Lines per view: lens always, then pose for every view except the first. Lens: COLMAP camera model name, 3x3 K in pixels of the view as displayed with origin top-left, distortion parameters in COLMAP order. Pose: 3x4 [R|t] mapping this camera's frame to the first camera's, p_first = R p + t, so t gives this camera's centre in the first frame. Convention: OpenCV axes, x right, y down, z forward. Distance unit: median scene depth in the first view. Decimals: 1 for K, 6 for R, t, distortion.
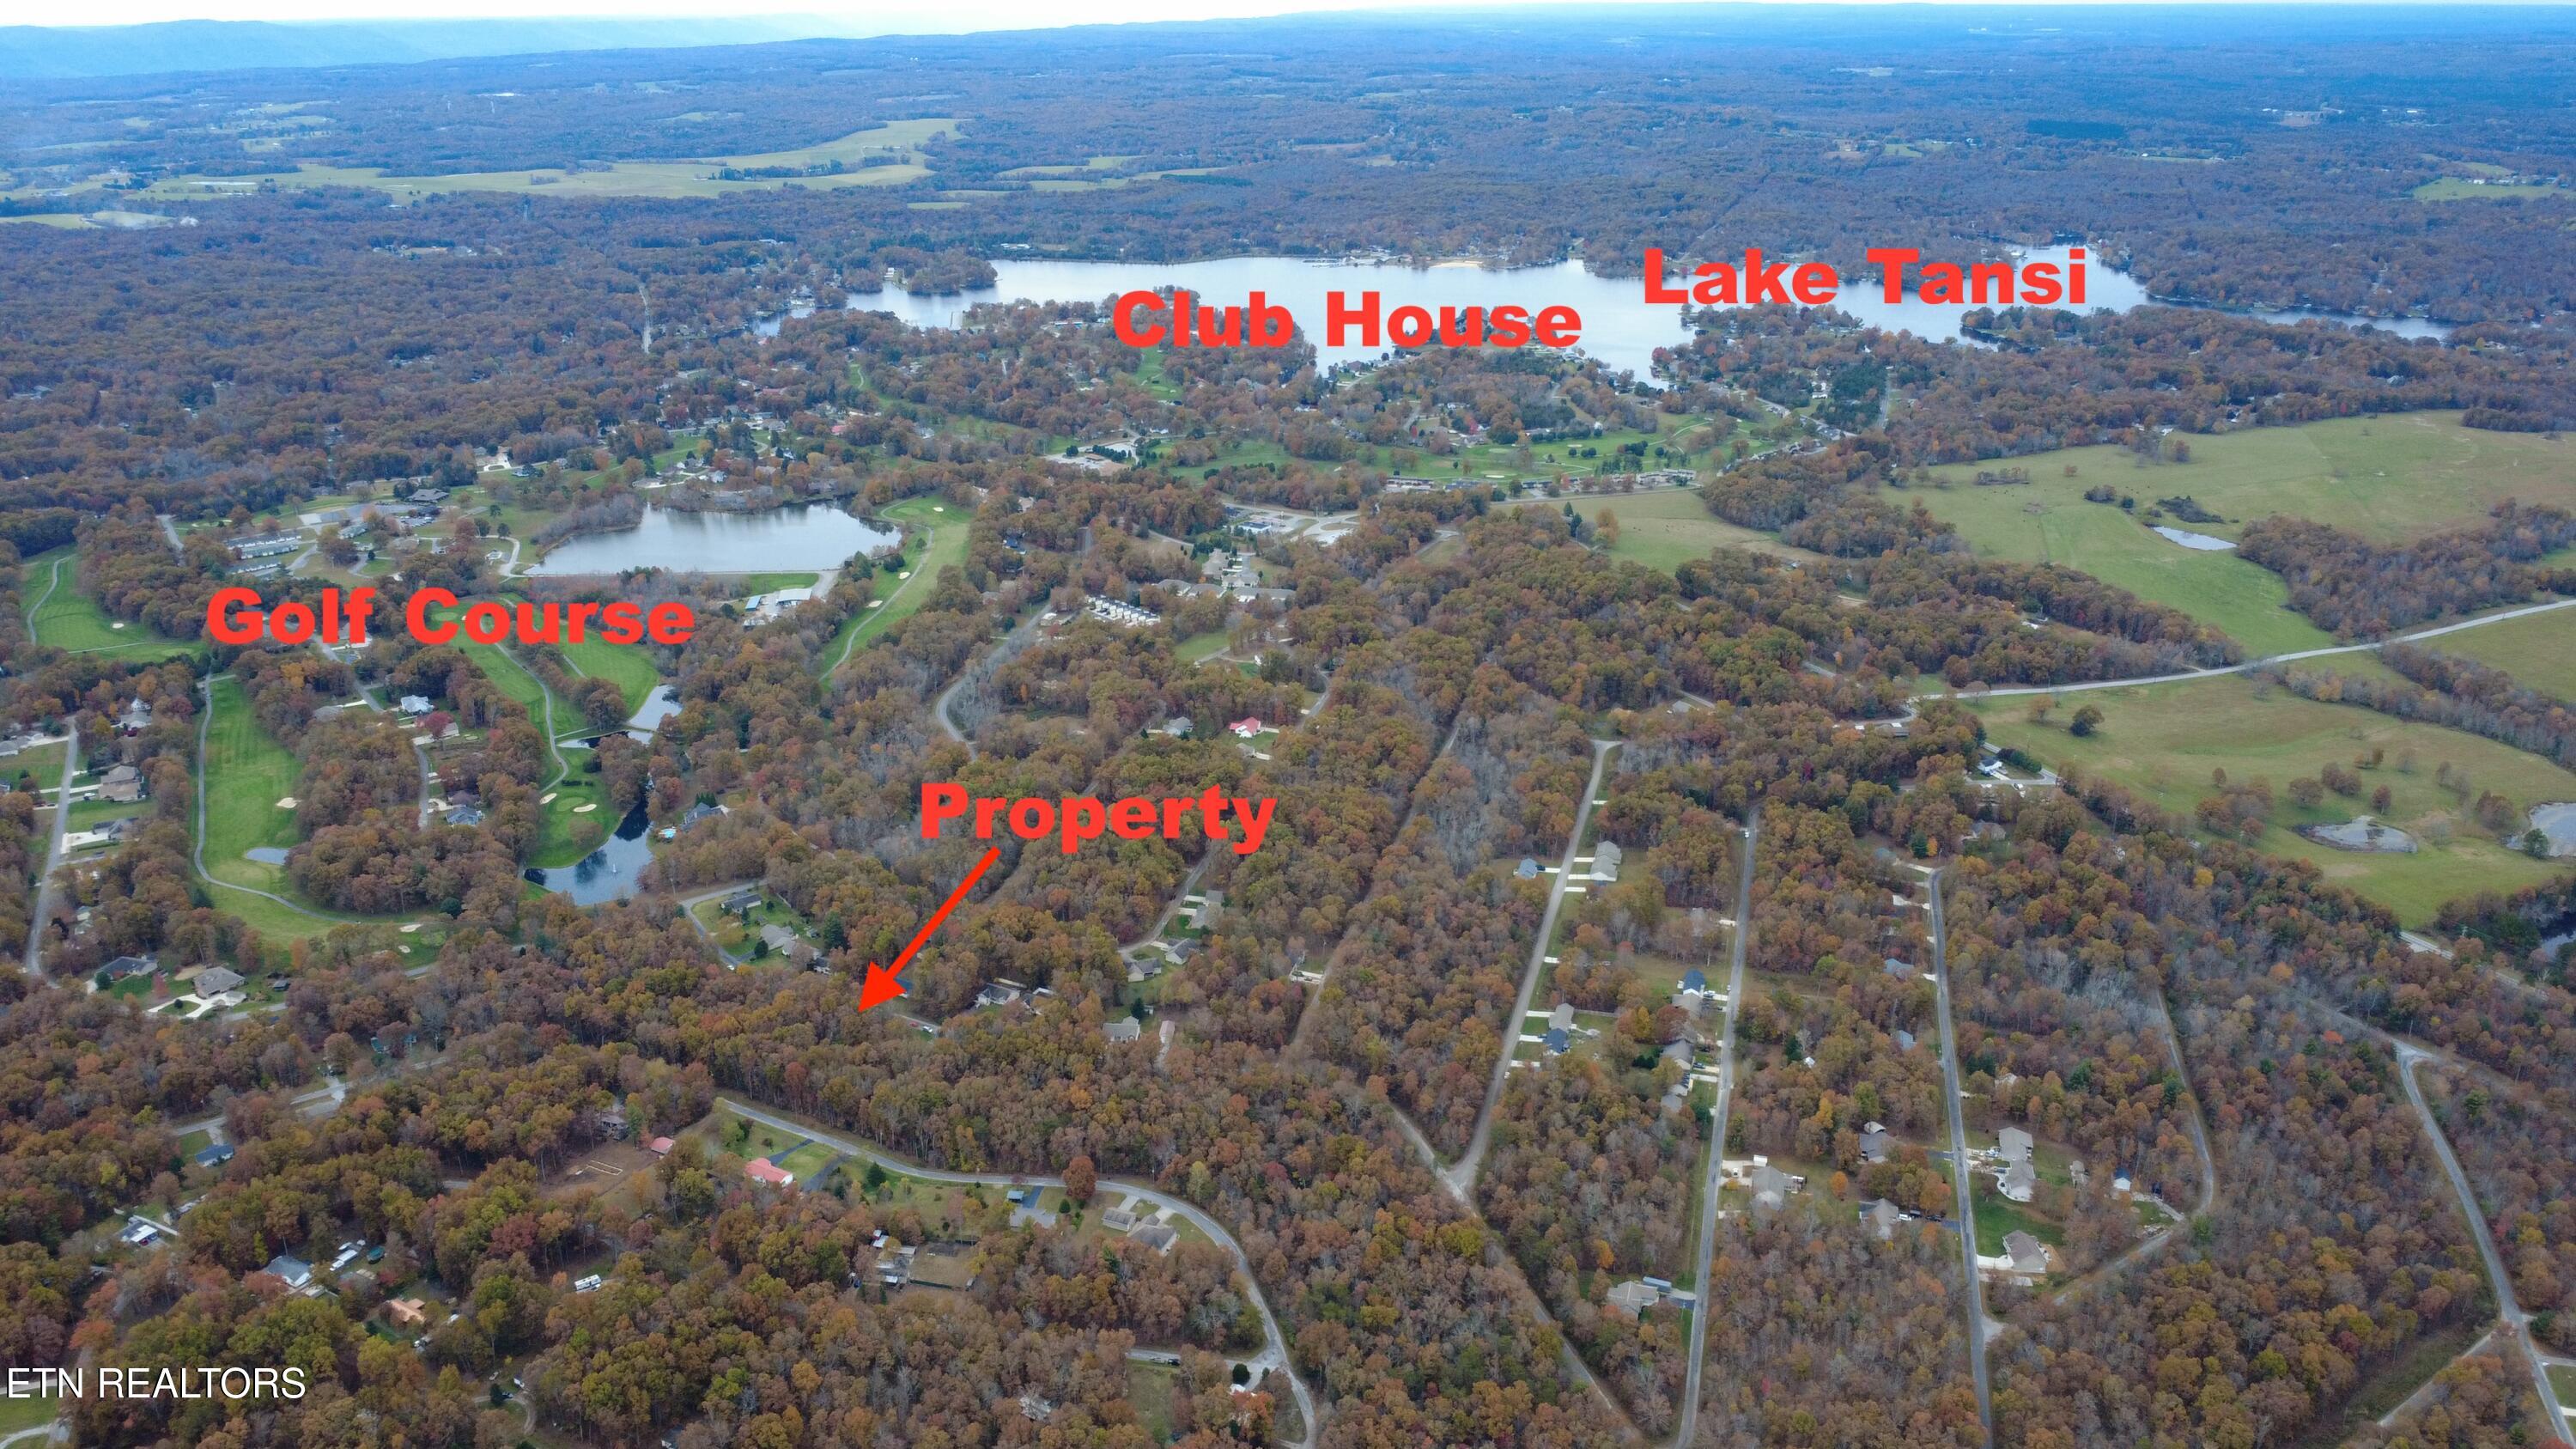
lens RADIAL K [[1940.2, 0, 1283.7], [0, 1940.2, 713.1], [0, 0, 1]] dist [0.002216, -0.001965]
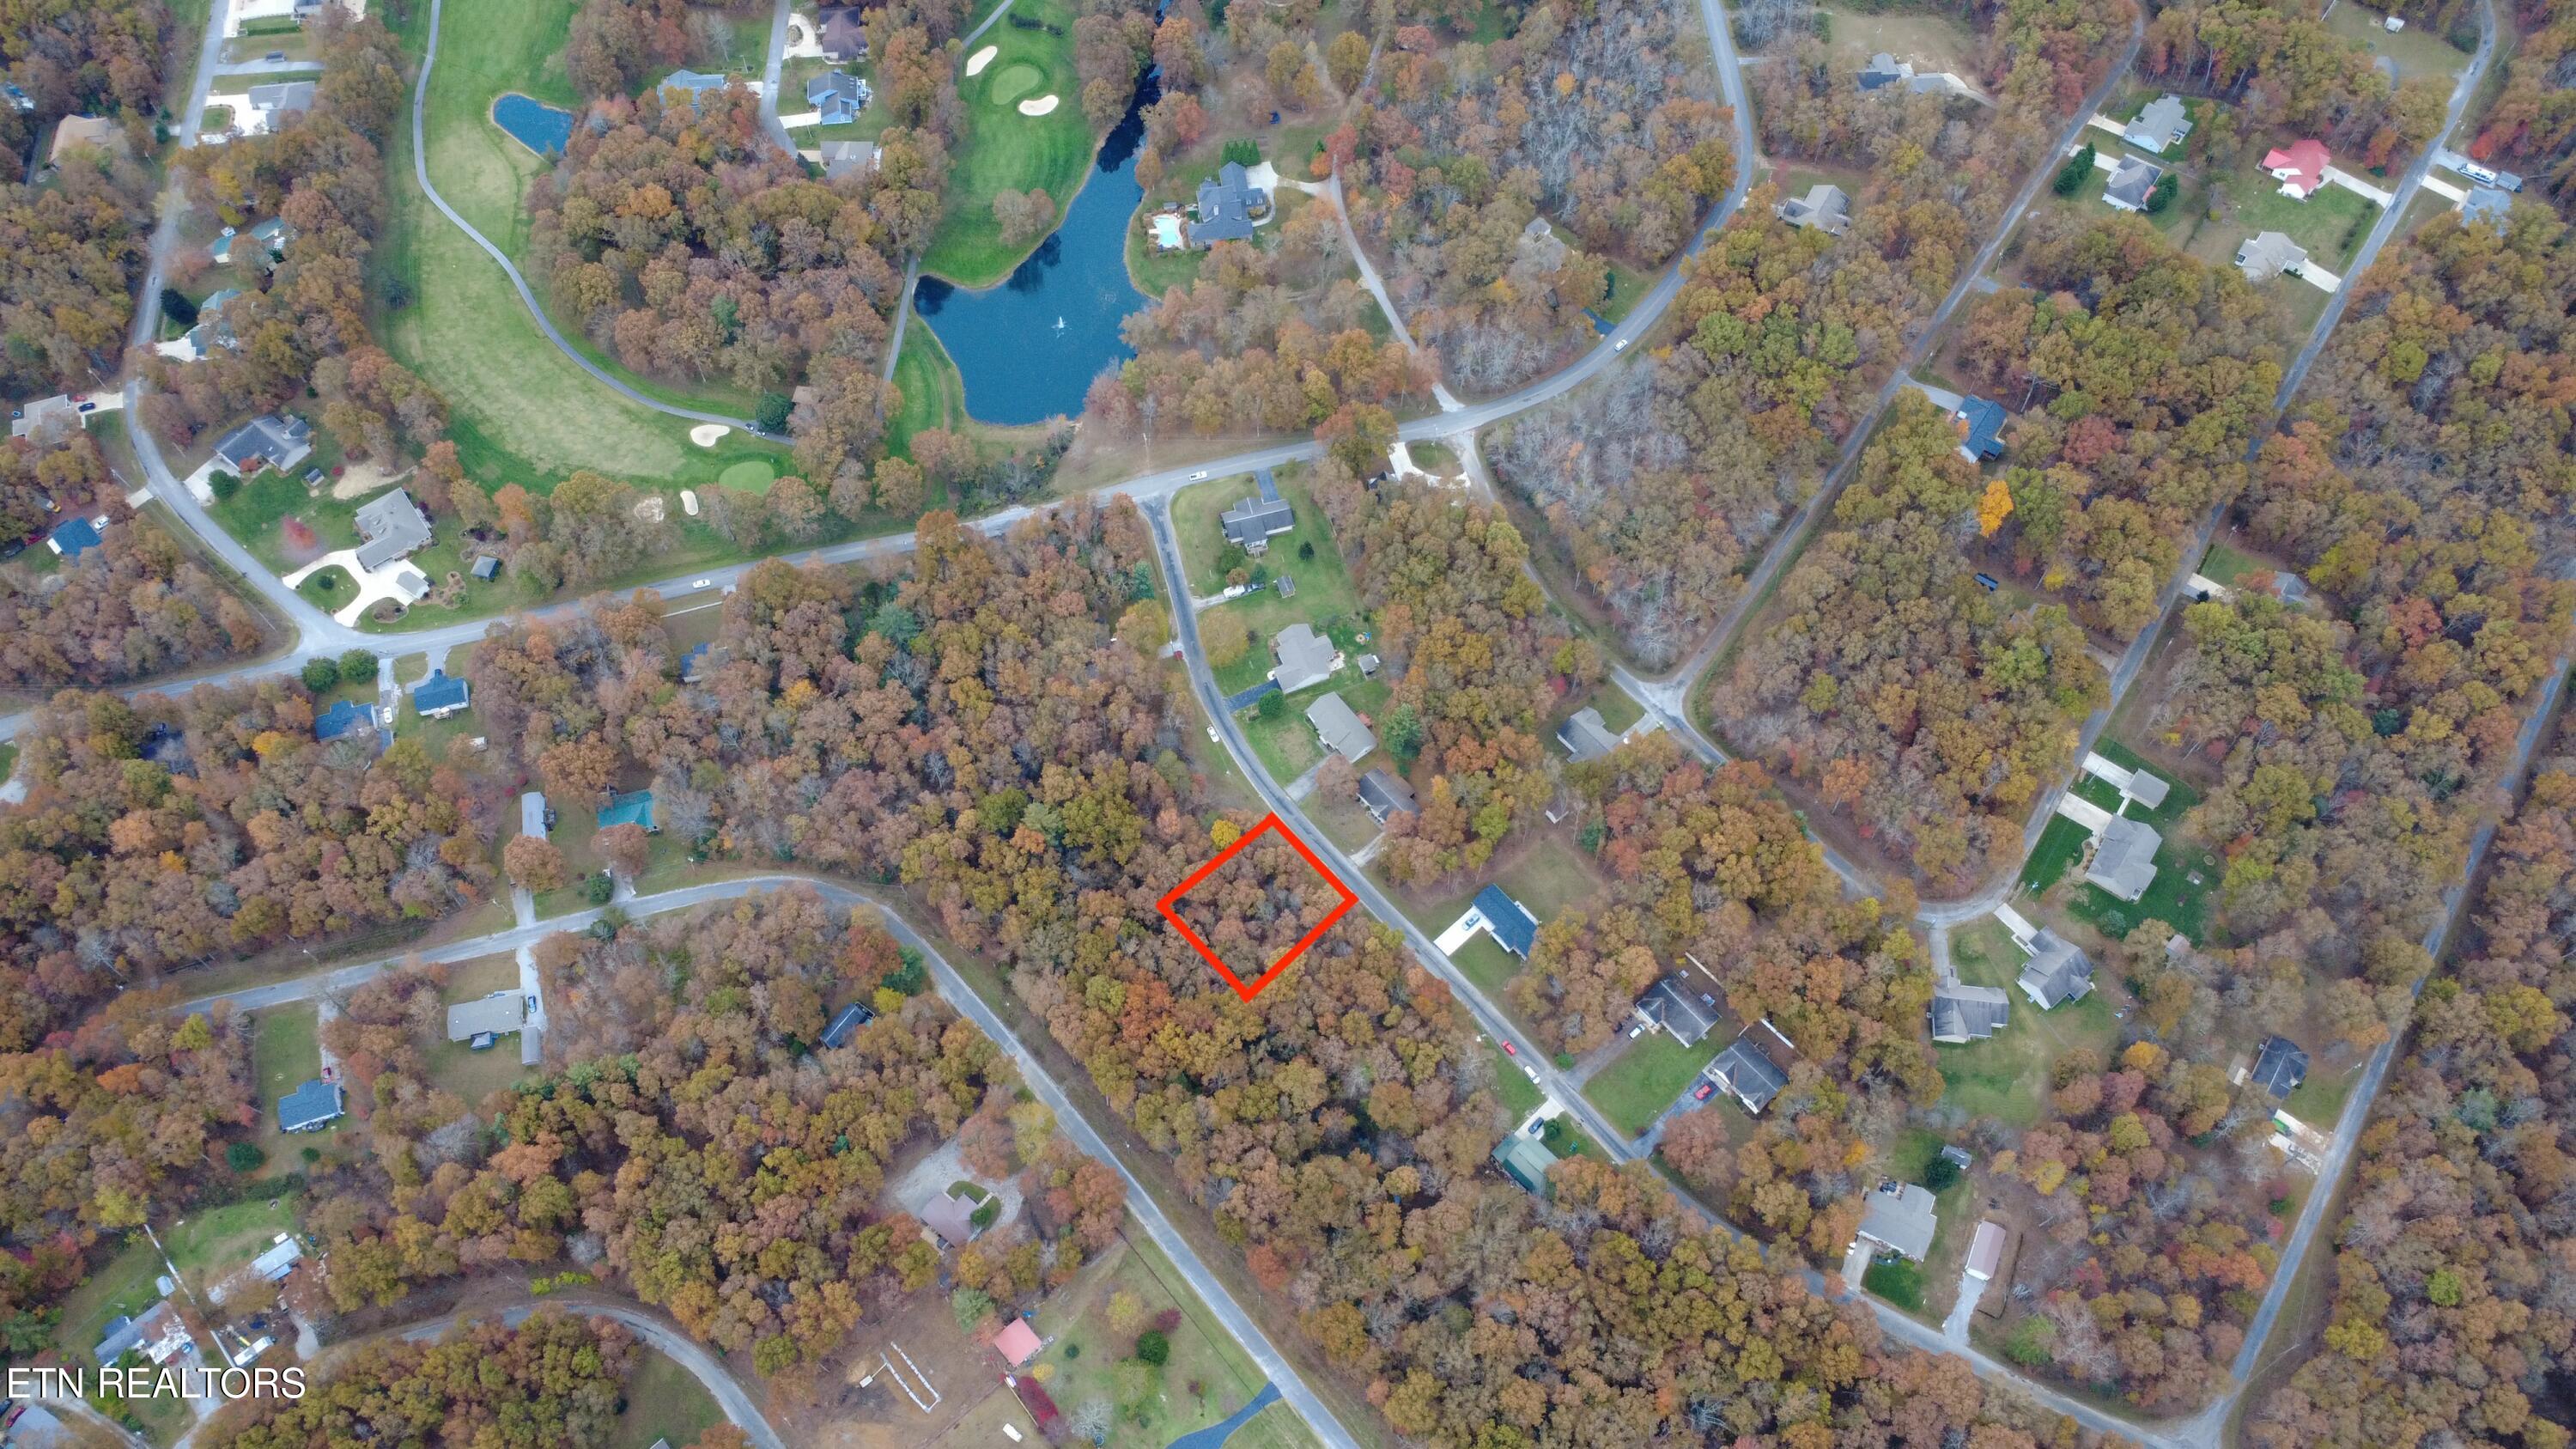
lens RADIAL K [[1940.2, 0, 1283.7], [0, 1940.2, 713.1], [0, 0, 1]] dist [0.002216, -0.001965]
pose [[0.938648, 0.300476, -0.169276, -0.102697], [-0.121699, 0.747838, 0.652632, -0.135405], [0.322691, -0.591990, 0.738524, 0.354835]]
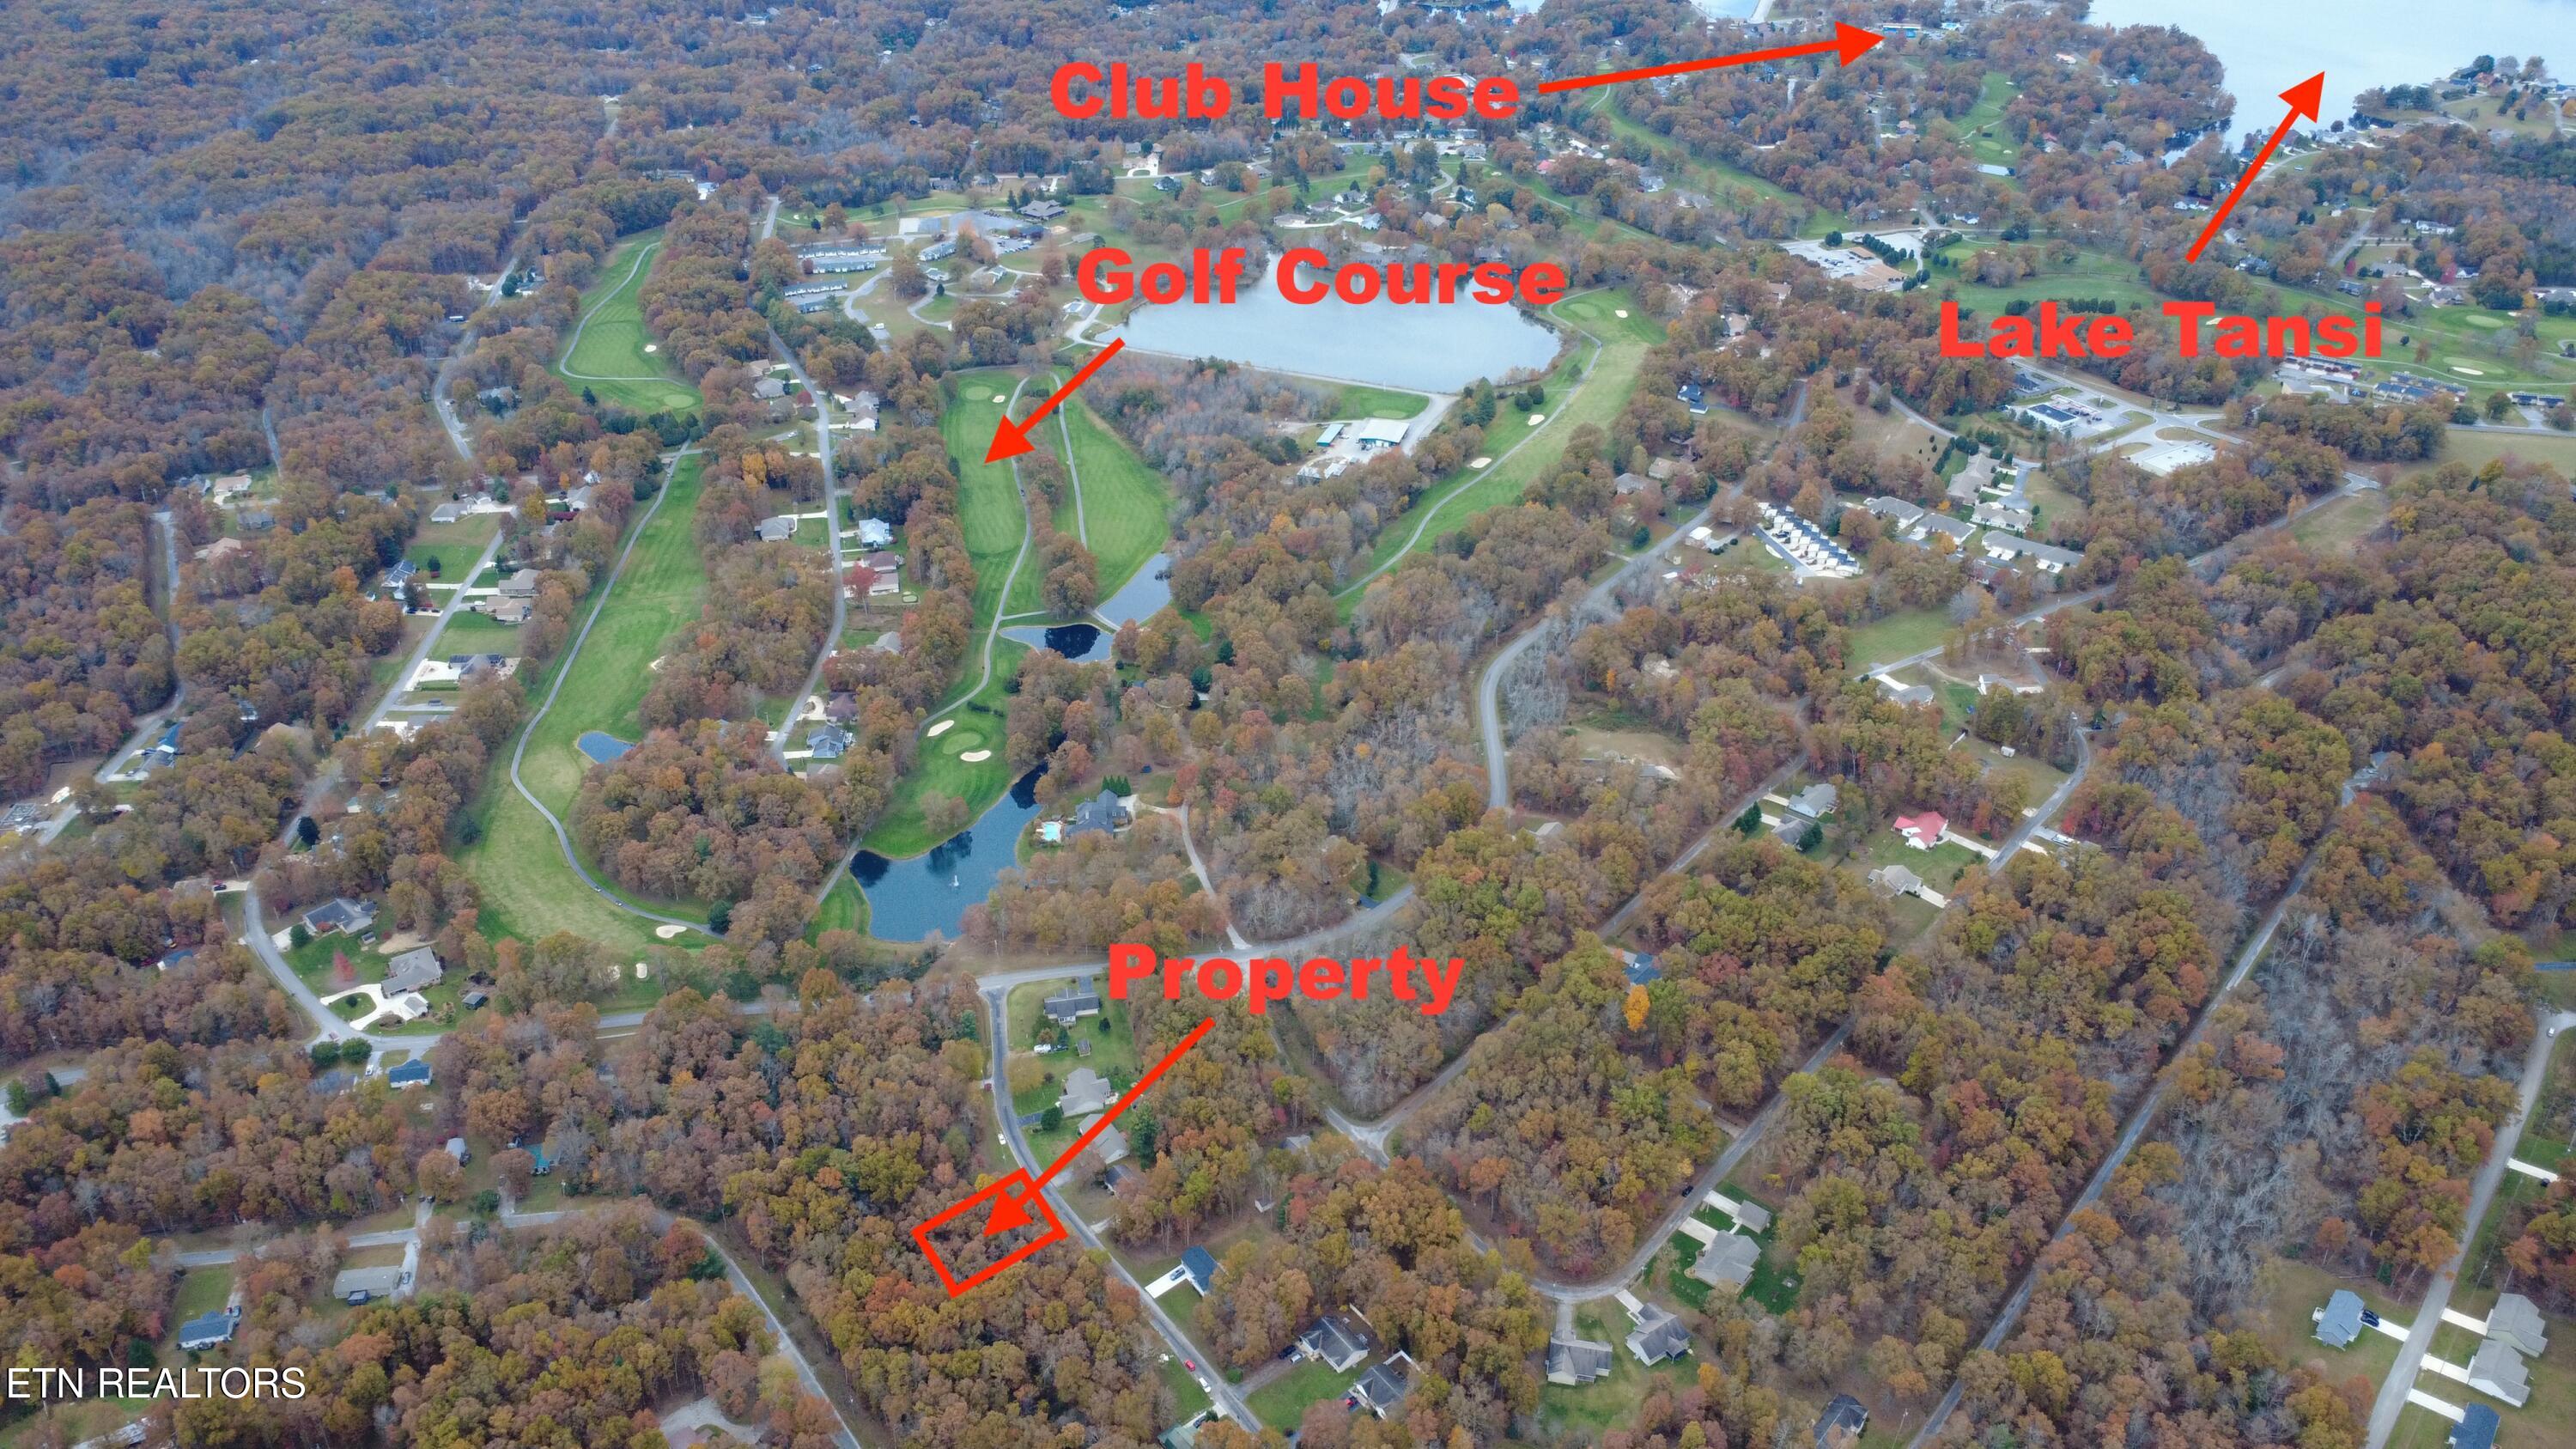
lens RADIAL K [[1940.2, 0, 1283.7], [0, 1940.2, 713.1], [0, 0, 1]] dist [0.002216, -0.001965]
pose [[0.906387, 0.219866, -0.360724, 0.009324], [-0.151411, 0.966234, 0.208485, -0.098493], [0.394383, -0.134351, 0.909072, 0.259026]]
